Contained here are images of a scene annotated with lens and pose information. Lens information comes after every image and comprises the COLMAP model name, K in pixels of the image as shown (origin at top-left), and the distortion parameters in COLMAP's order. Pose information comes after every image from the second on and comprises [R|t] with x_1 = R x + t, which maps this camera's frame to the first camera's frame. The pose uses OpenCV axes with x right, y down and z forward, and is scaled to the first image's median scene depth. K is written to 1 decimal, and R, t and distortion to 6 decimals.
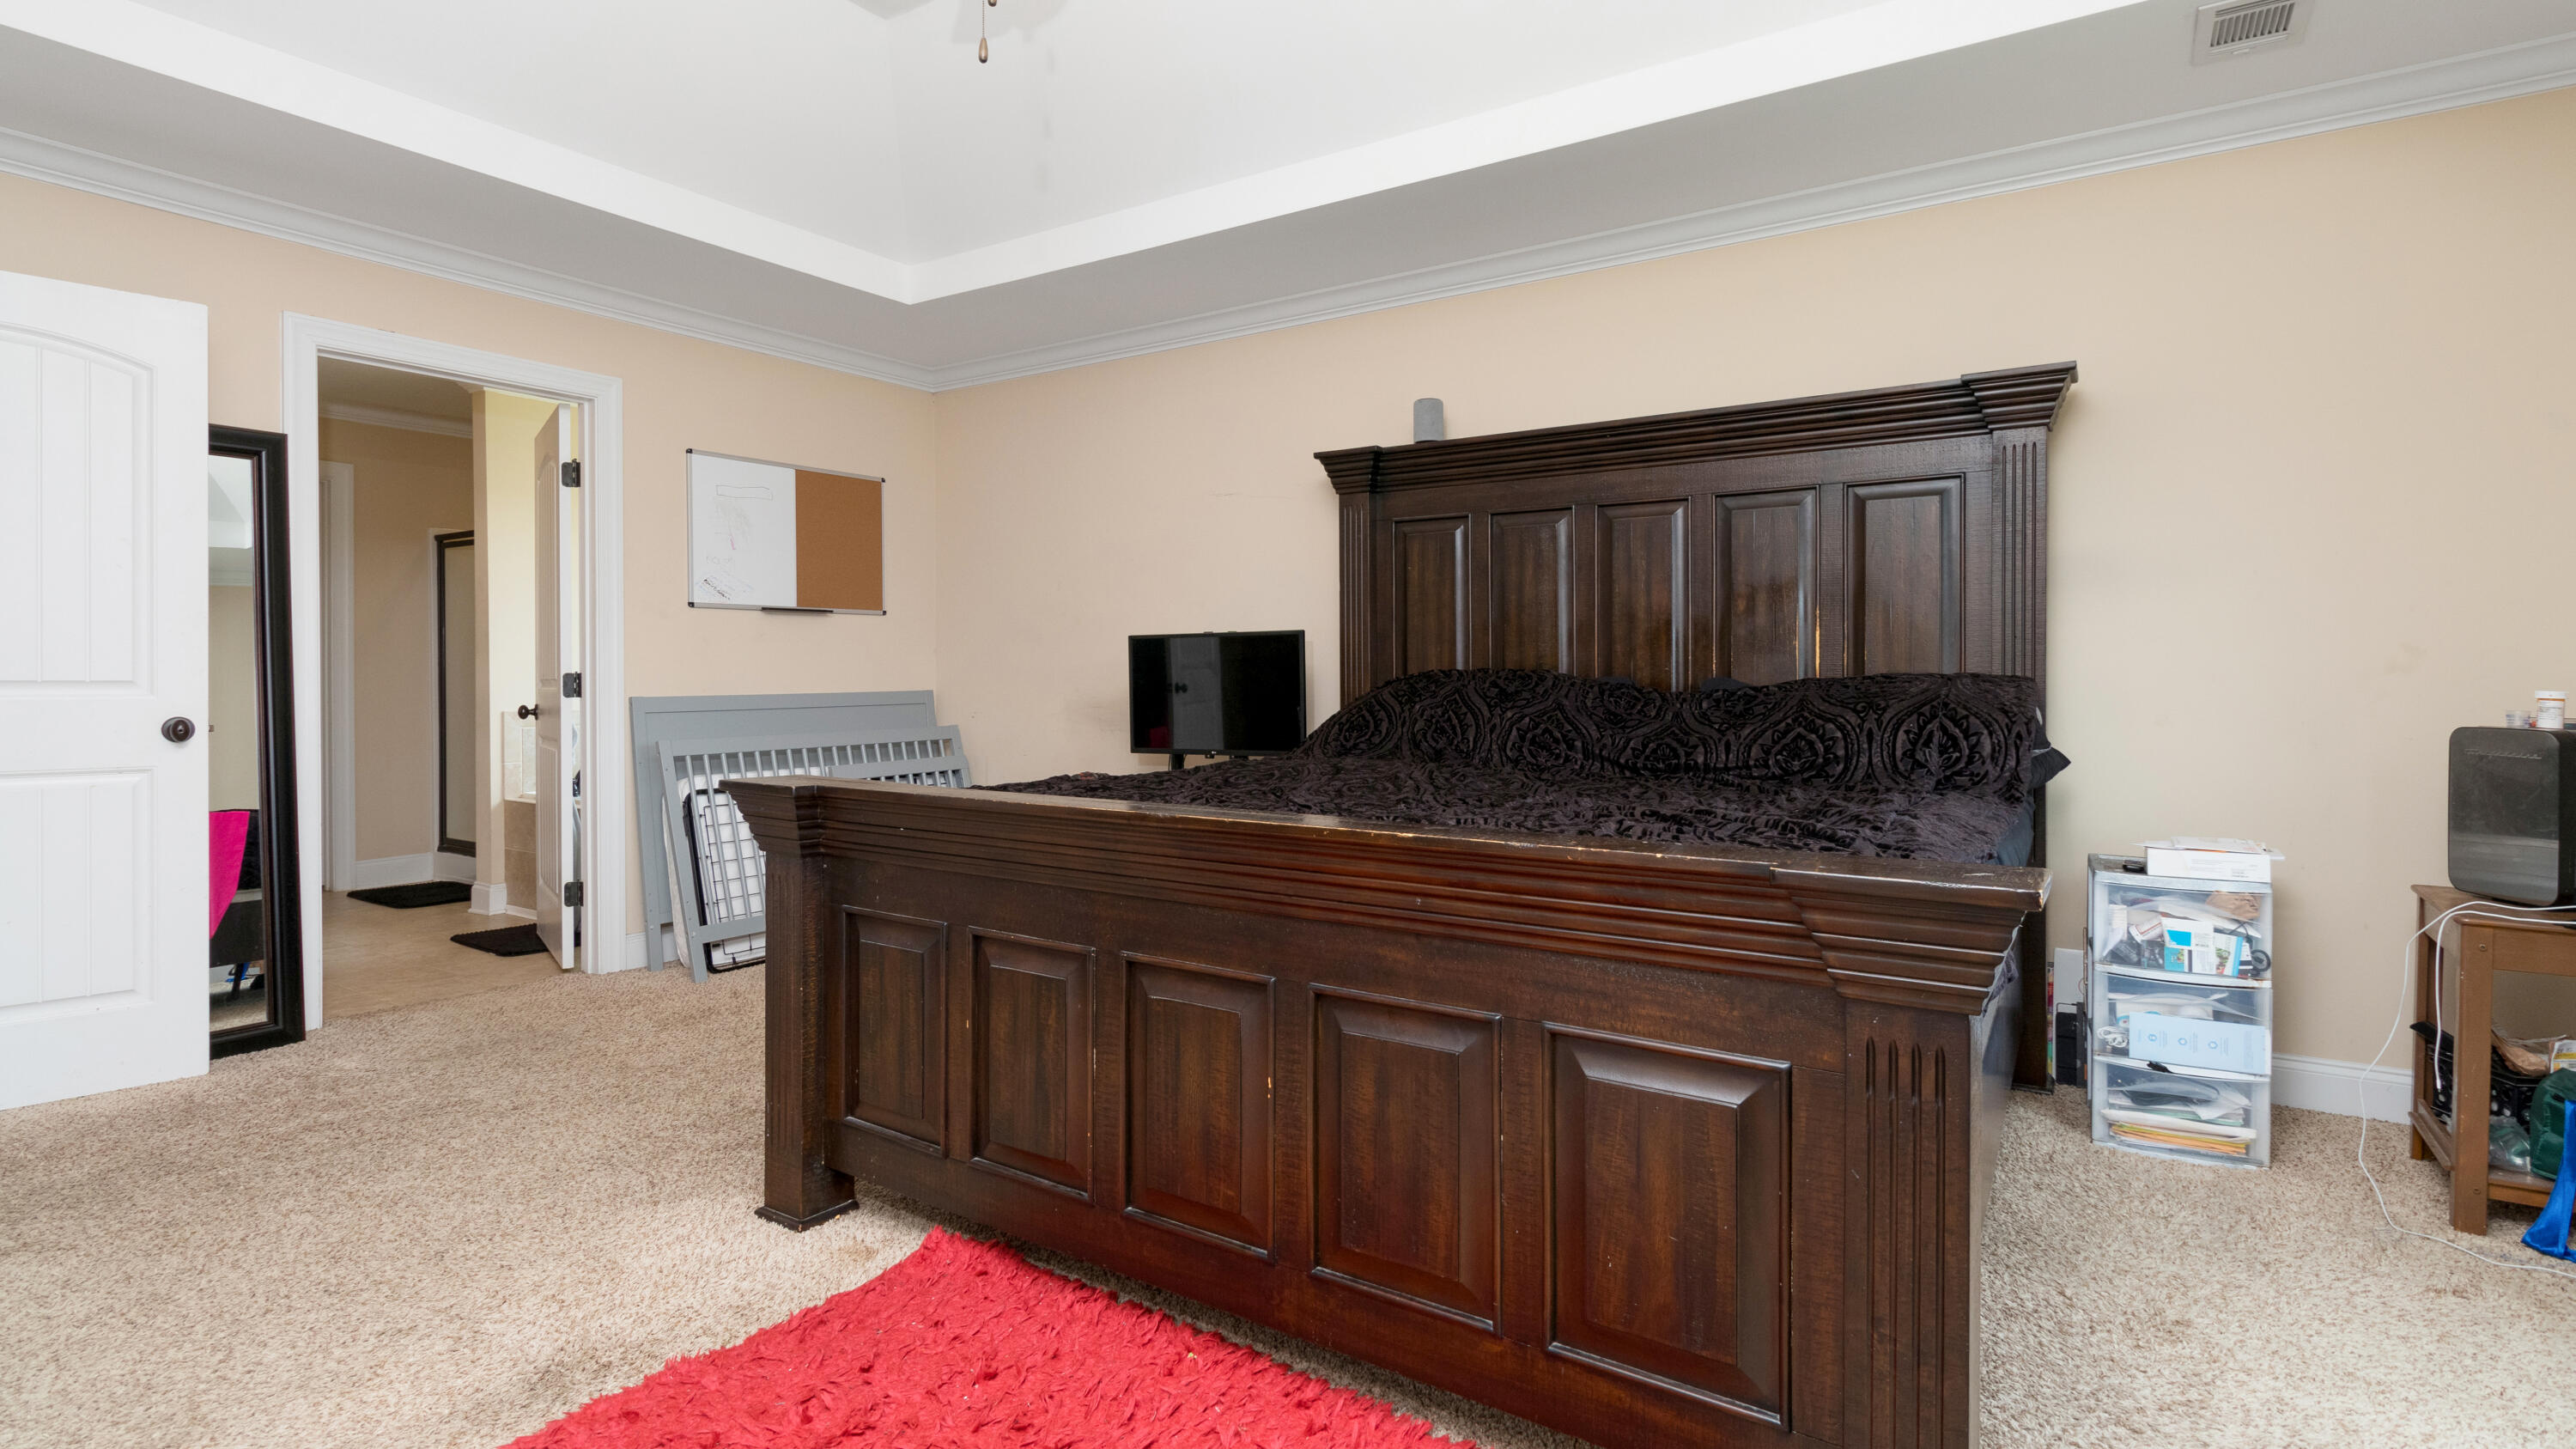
lens RADIAL K [[1243.2, 0, 1290.3], [0, 1243.2, 672.3], [0, 0, 1]] dist [-0.000216, -0.000206]
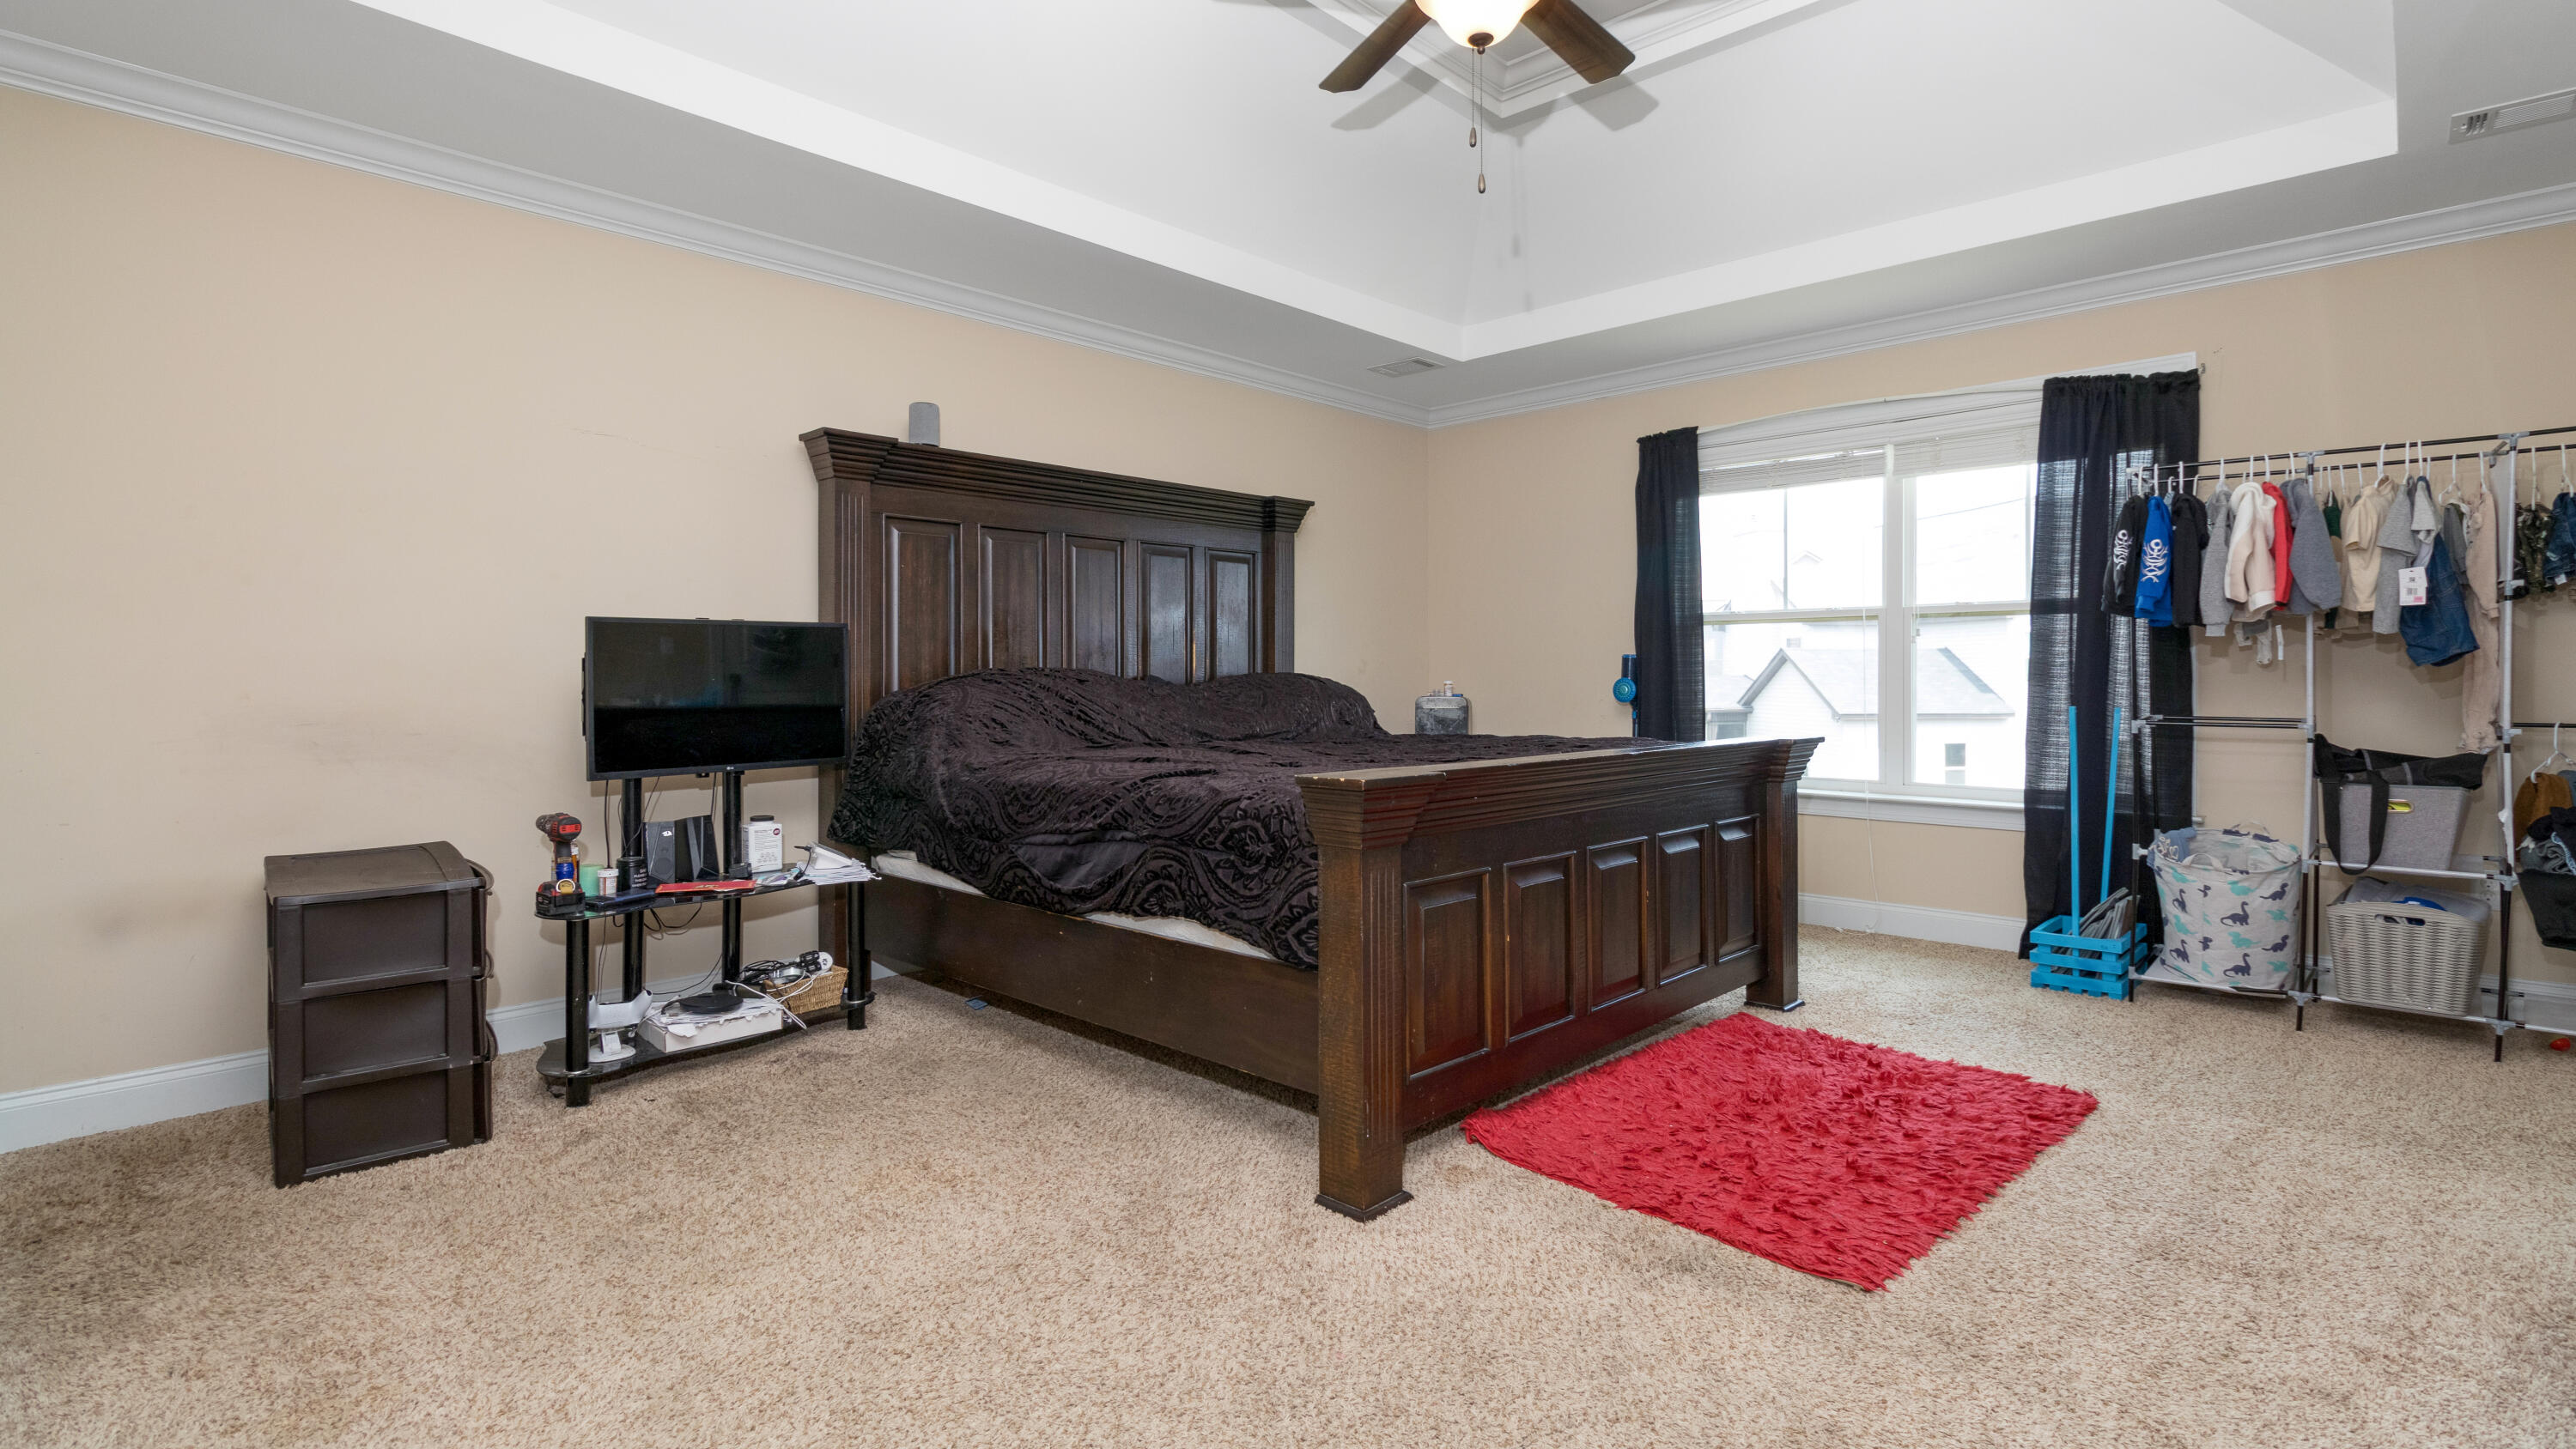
lens RADIAL K [[1218.2, 0, 1299.3], [0, 1218.2, 679.2], [0, 0, 1]] dist [-0.002228, -0.000884]
pose [[0.176536, -0.006588, 0.984272, -0.825574], [0.003377, 0.999976, 0.006088, 0.001735], [-0.984288, 0.002250, 0.176554, 0.524071]]
